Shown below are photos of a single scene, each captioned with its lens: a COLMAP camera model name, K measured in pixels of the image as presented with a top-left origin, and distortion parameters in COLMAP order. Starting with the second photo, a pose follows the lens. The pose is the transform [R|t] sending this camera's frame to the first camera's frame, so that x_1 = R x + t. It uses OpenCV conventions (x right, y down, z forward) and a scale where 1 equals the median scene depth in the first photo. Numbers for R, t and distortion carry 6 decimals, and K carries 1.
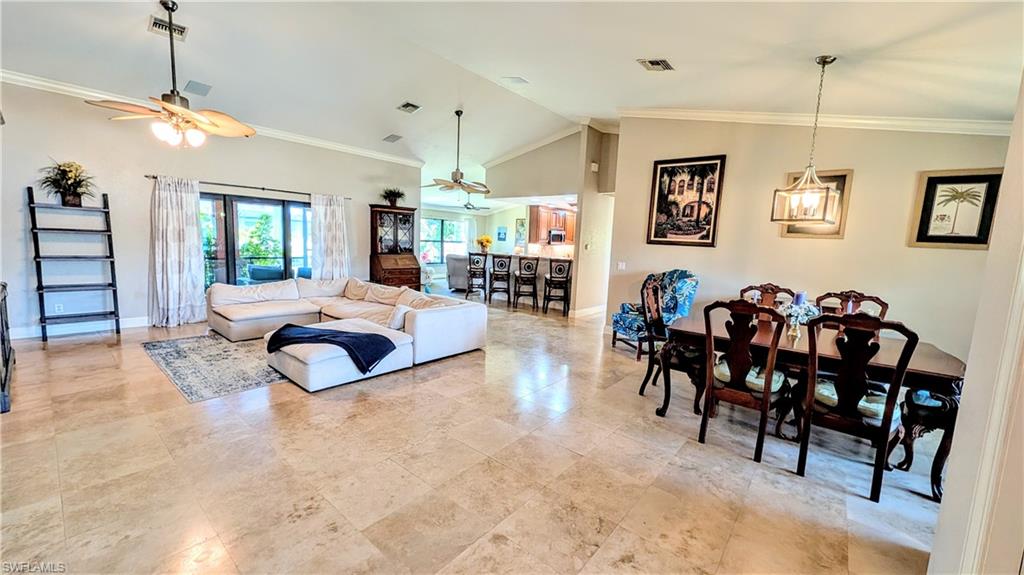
lens RADIAL K [[394.5, 0, 513.0], [0, 394.5, 286.6], [0, 0, 1]] dist [0.001463, 0.000072]
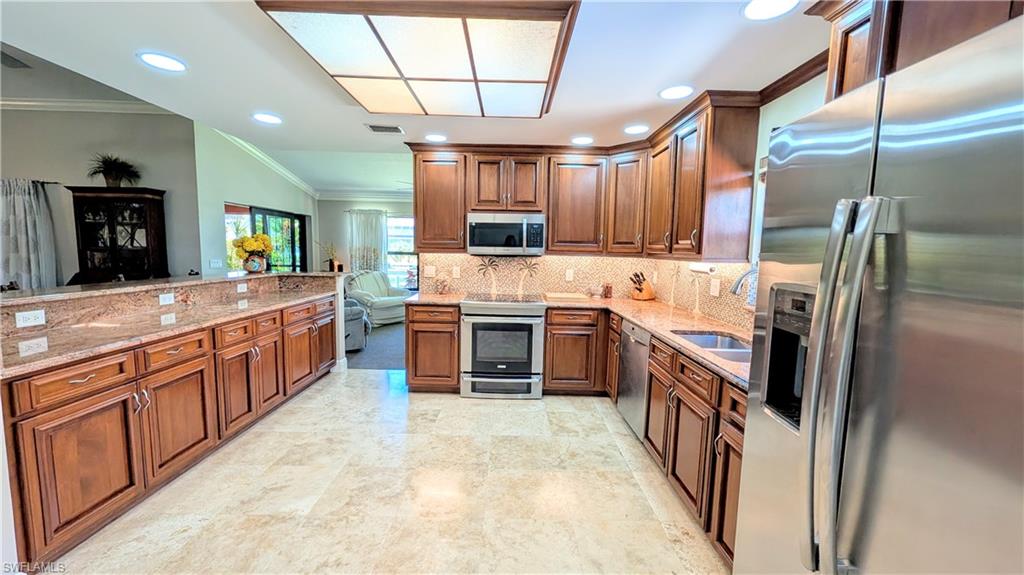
lens RADIAL K [[394.5, 0, 512.8], [0, 394.5, 290.1], [0, 0, 1]] dist [0.001463, 0.000072]
pose [[0.648901, 0.046940, -0.759423, 0.566390], [-0.086685, 0.996157, -0.012496, -0.106722], [0.755919, 0.073939, 0.650477, 1.168968]]
